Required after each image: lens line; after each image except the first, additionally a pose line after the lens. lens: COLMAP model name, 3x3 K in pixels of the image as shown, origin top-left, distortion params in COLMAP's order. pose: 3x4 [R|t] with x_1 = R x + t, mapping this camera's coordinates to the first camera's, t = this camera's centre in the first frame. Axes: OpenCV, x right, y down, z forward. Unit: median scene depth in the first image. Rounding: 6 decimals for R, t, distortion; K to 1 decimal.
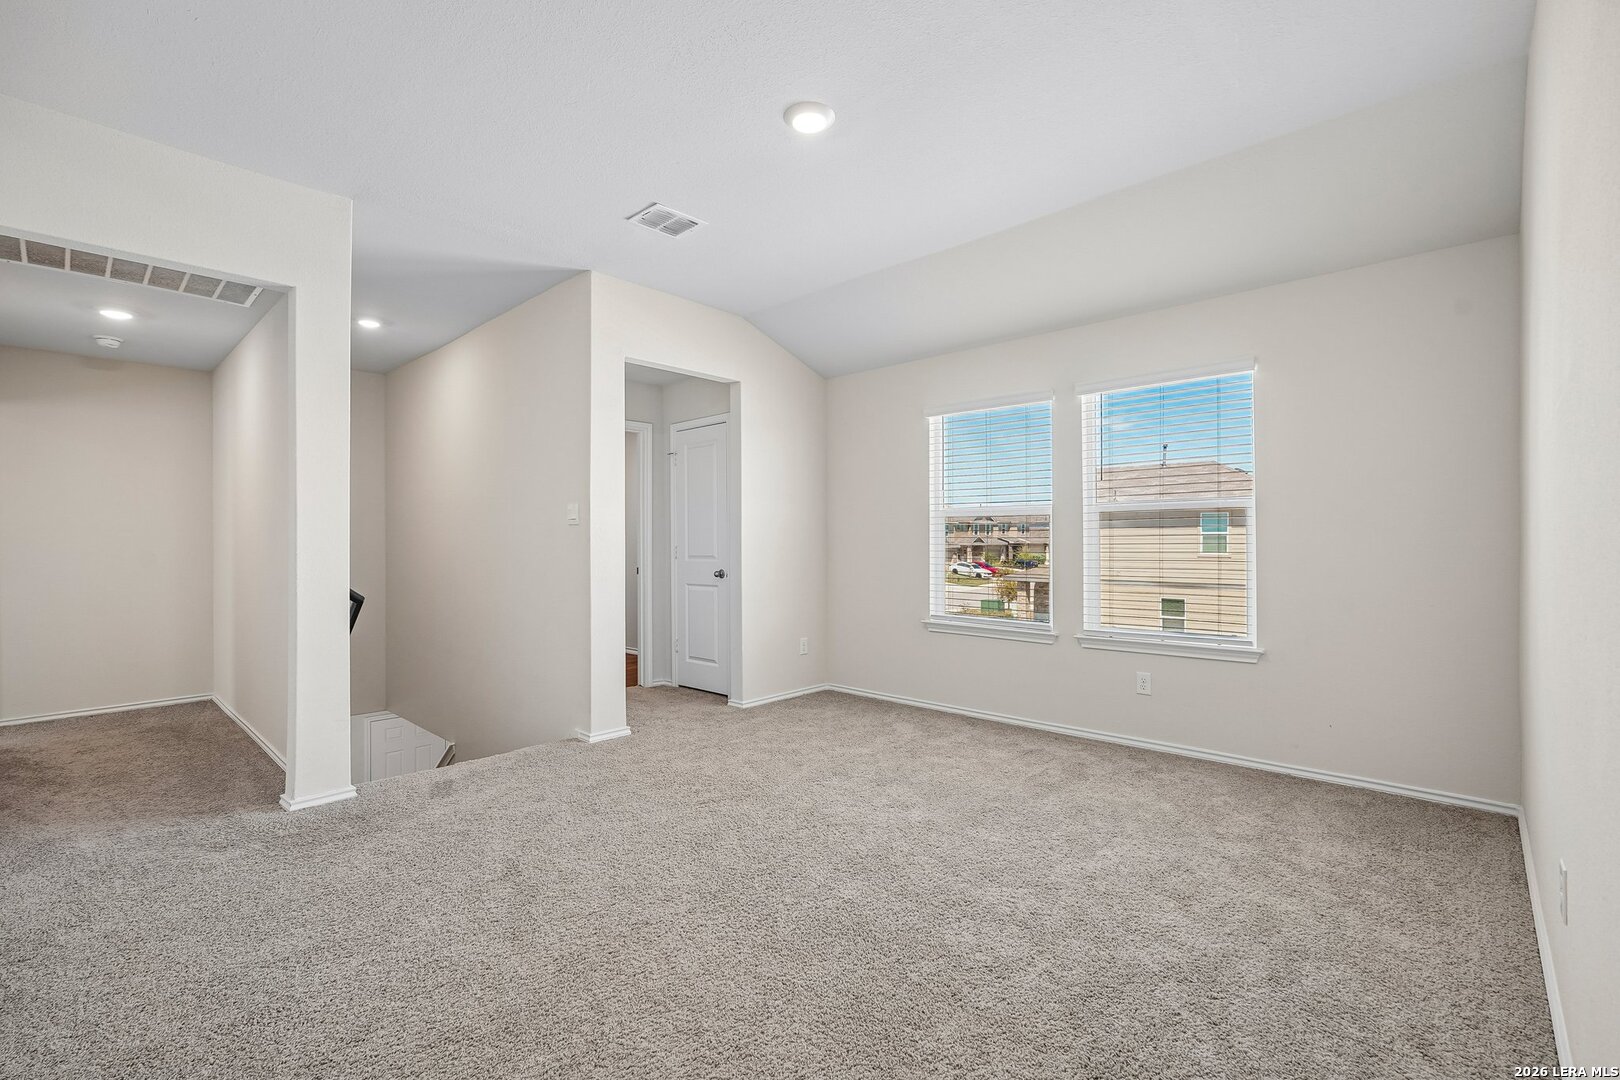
lens RADIAL K [[711.6, 0, 810.3], [0, 711.6, 541.0], [0, 0, 1]] dist [-0.008036, 0.000658]
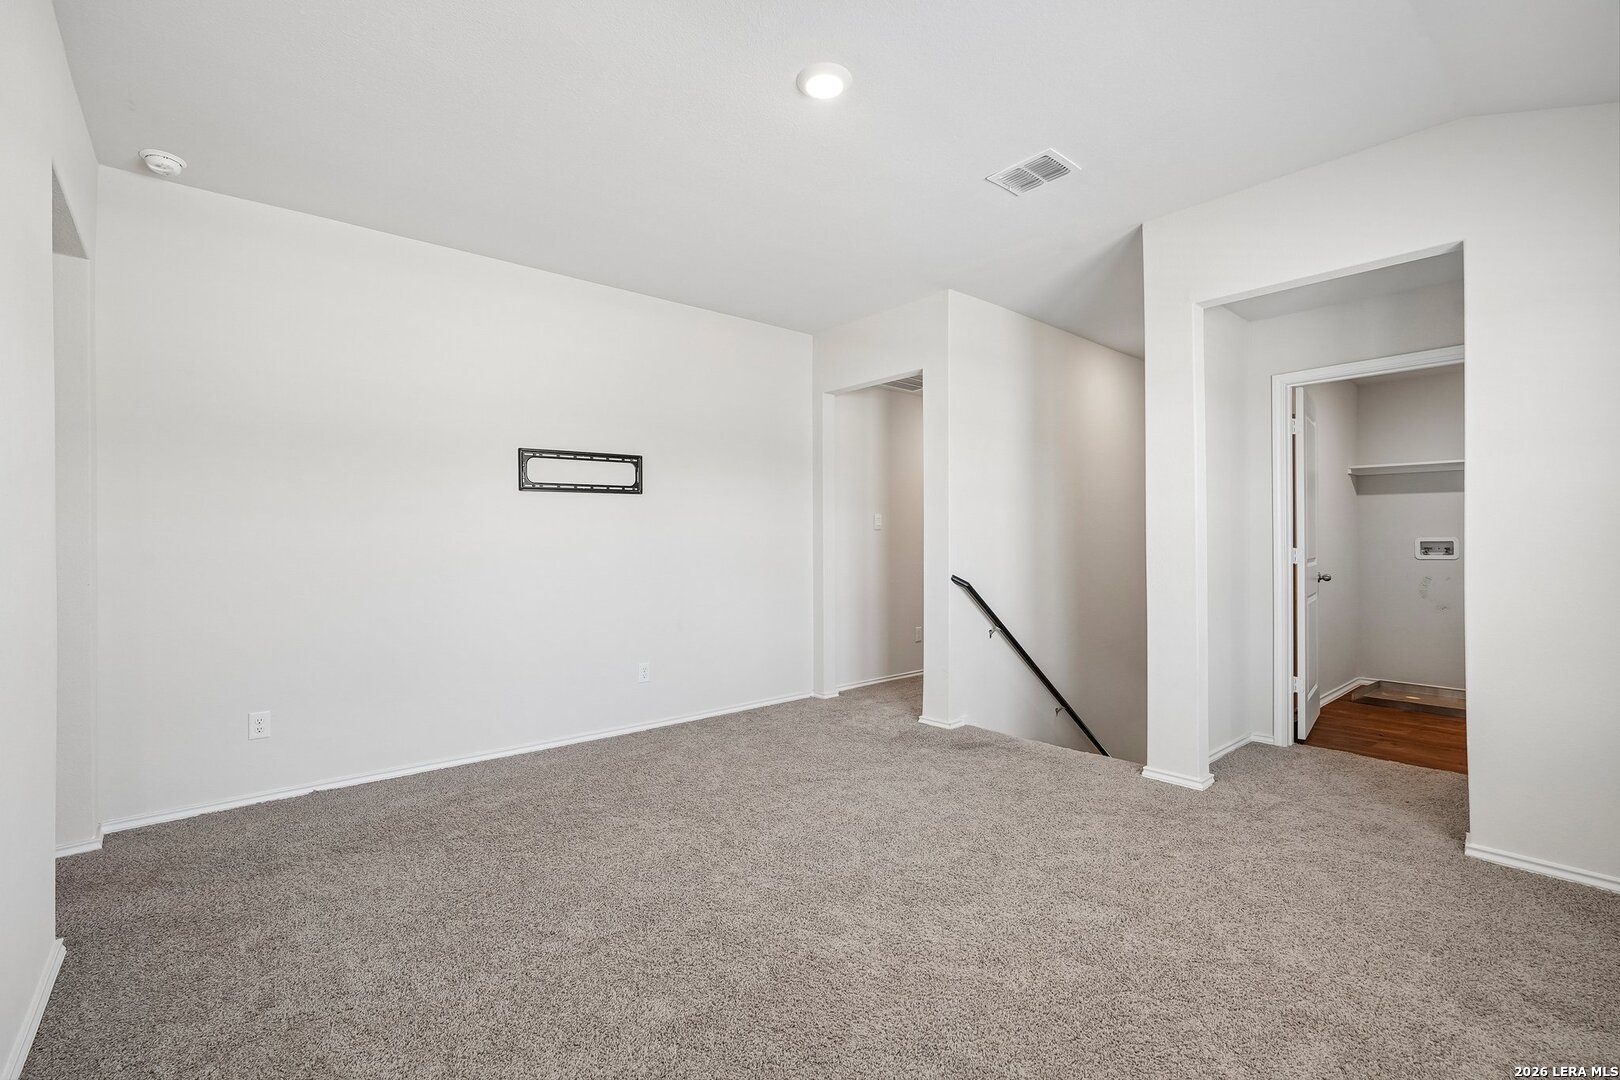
lens RADIAL K [[711.6, 0, 808.8], [0, 711.6, 541.5], [0, 0, 1]] dist [-0.008036, 0.000658]
pose [[-0.110785, 0.000586, -0.993844, 0.704755], [0.005328, 0.999986, -0.000005, -0.001063], [0.993830, -0.005296, -0.110786, 0.837284]]
